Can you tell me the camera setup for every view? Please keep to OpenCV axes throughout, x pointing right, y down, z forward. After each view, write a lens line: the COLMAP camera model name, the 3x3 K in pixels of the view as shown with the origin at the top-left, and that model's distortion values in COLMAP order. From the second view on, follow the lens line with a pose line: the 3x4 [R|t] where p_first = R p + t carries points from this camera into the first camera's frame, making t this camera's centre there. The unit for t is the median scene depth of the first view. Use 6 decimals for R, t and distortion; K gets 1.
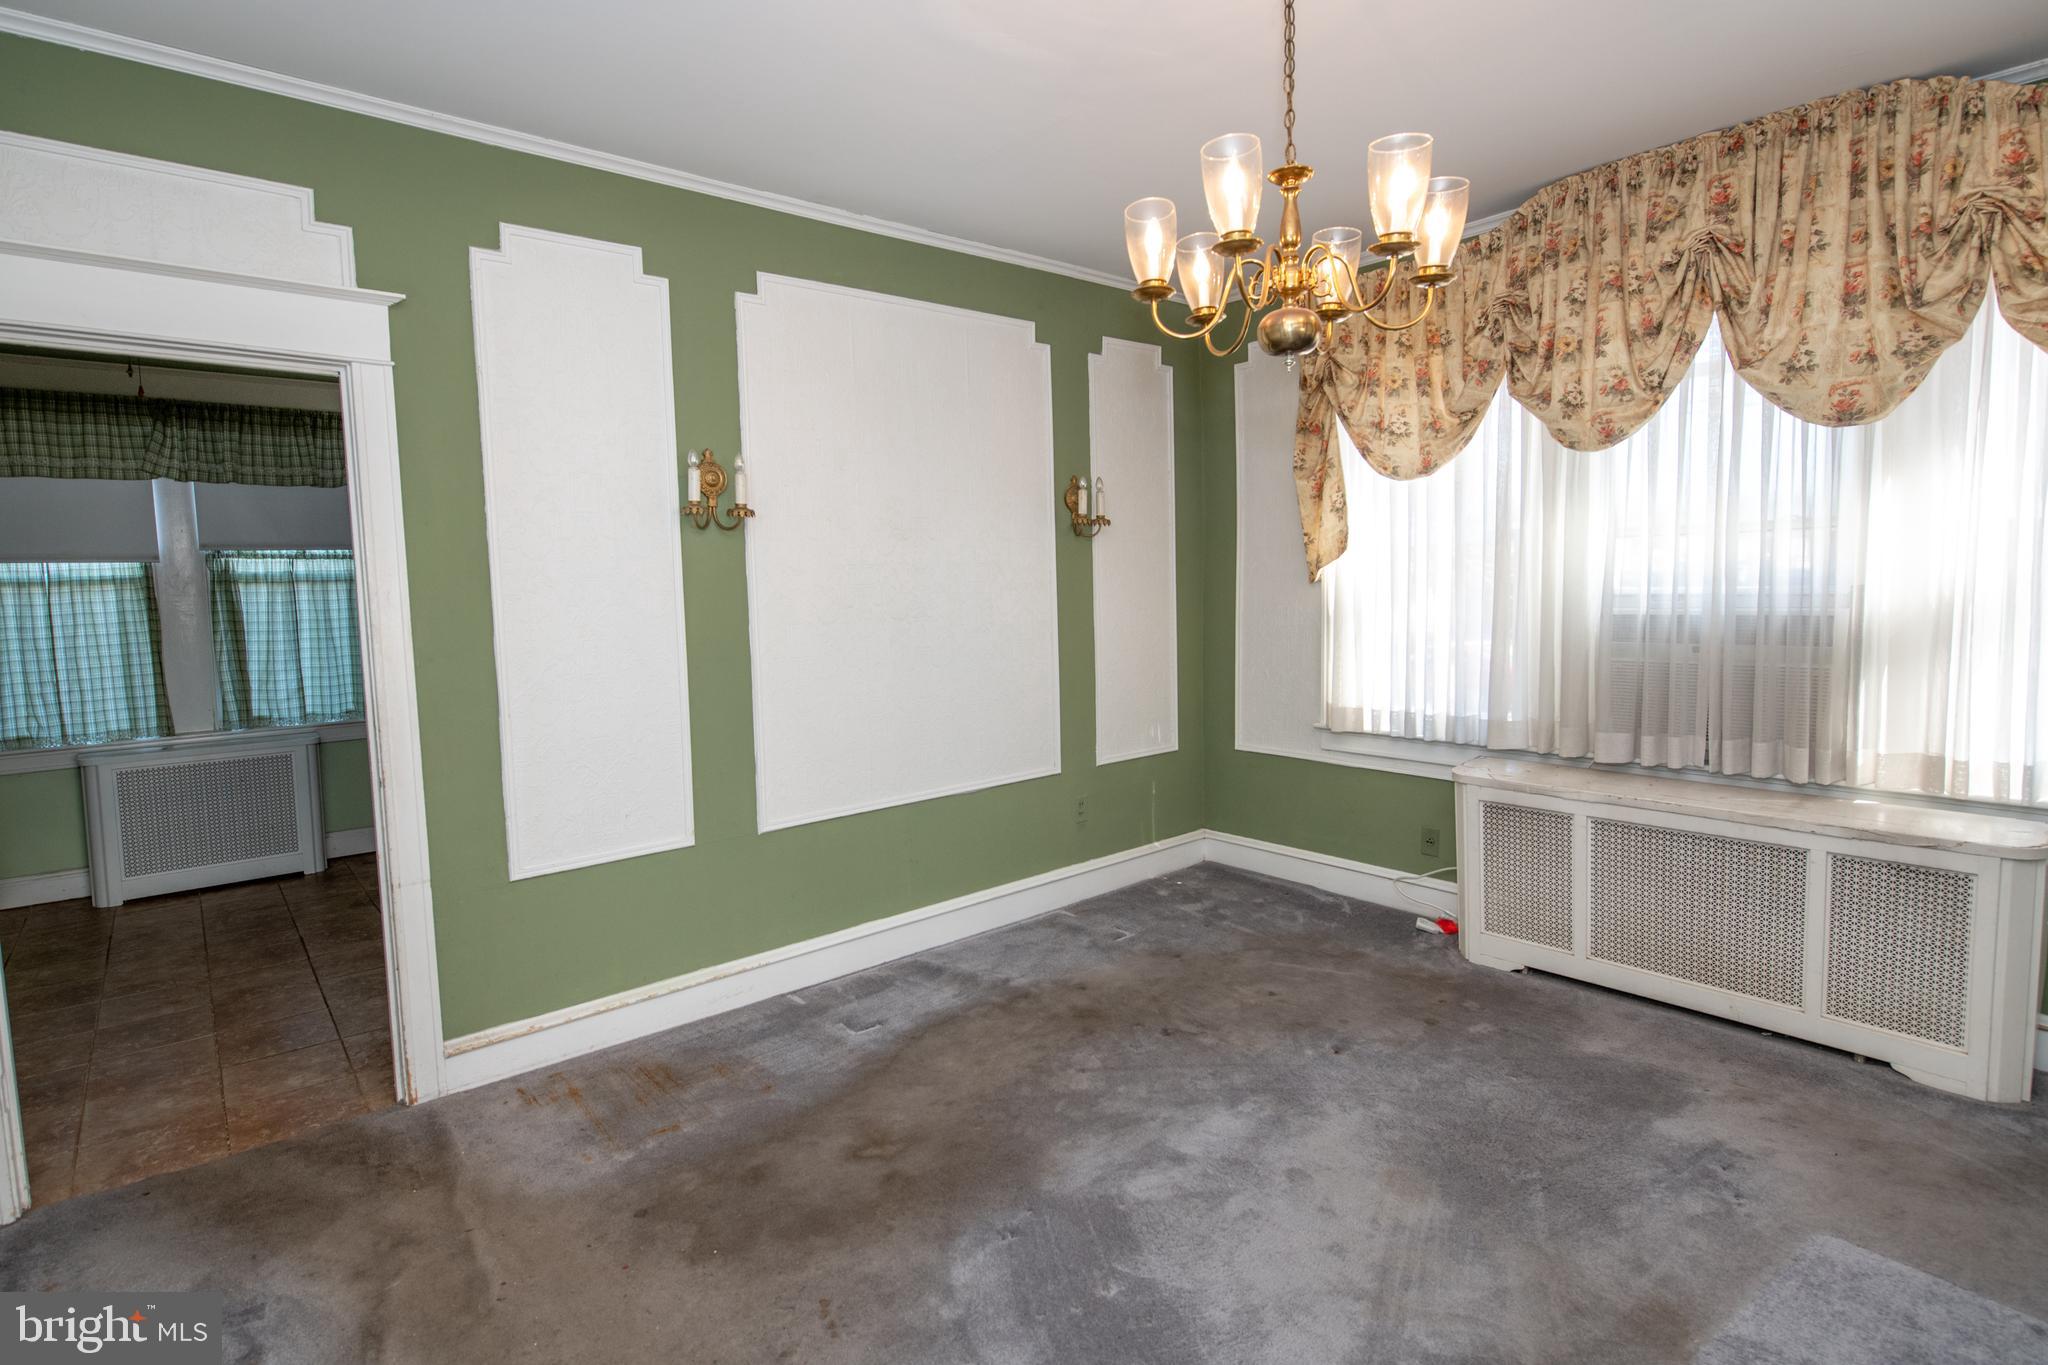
lens RADIAL K [[1033.0, 0, 1008.0], [0, 1033.0, 670.9], [0, 0, 1]] dist [-0.003345, -0.000441]
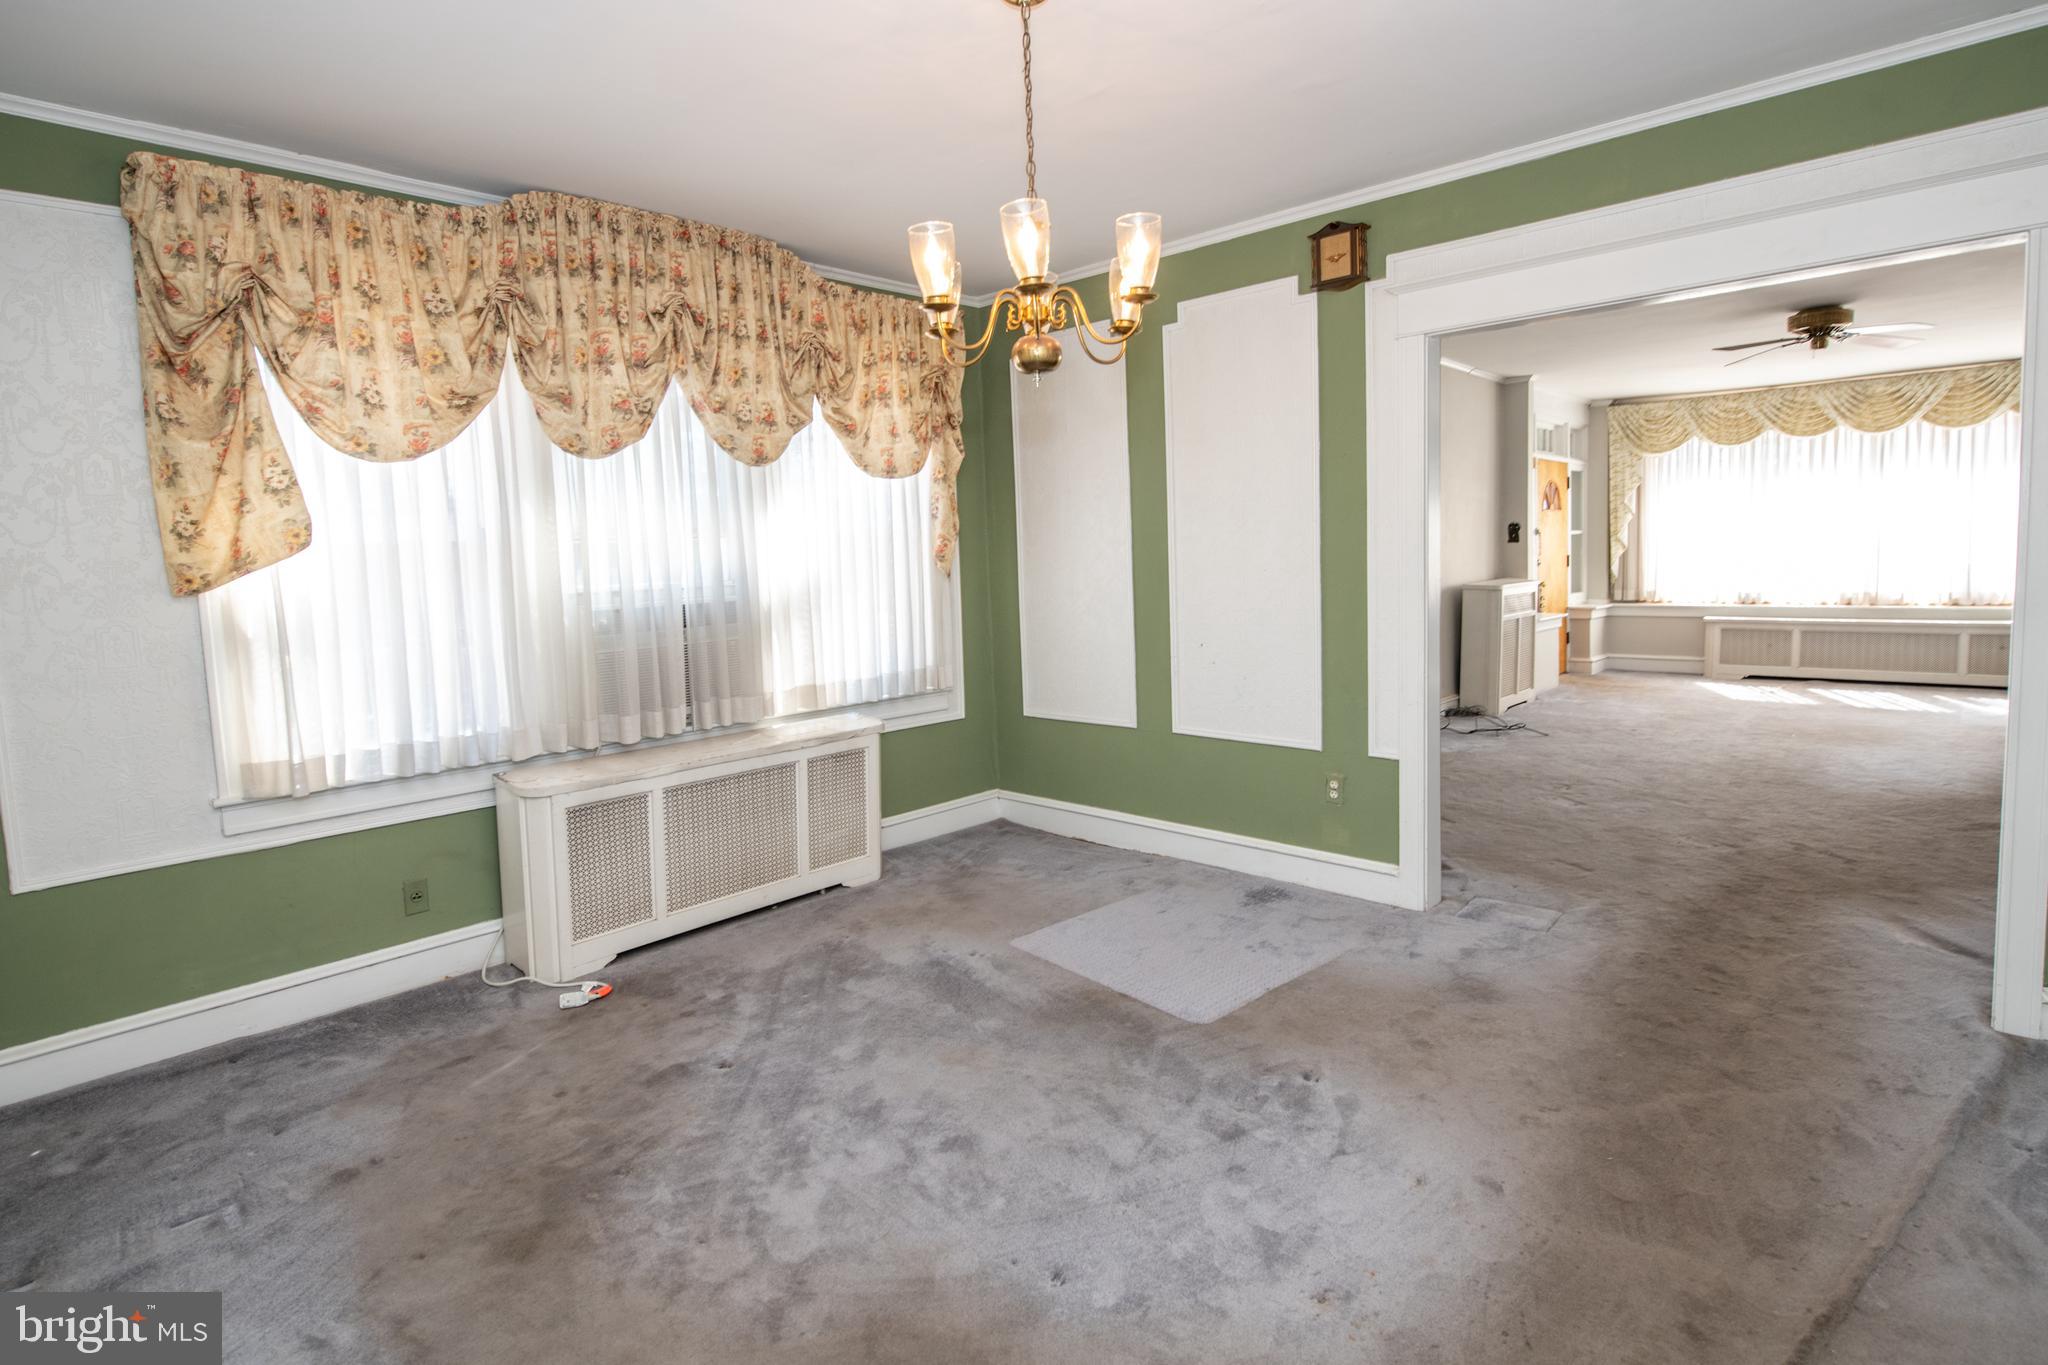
lens RADIAL K [[1033.0, 0, 1027.9], [0, 1033.0, 644.8], [0, 0, 1]] dist [-0.003345, -0.000441]
pose [[-0.121102, -0.059599, 0.990849, -0.567188], [0.125793, 0.989227, 0.074876, -0.044686], [-0.984637, 0.133710, -0.112301, 0.701151]]
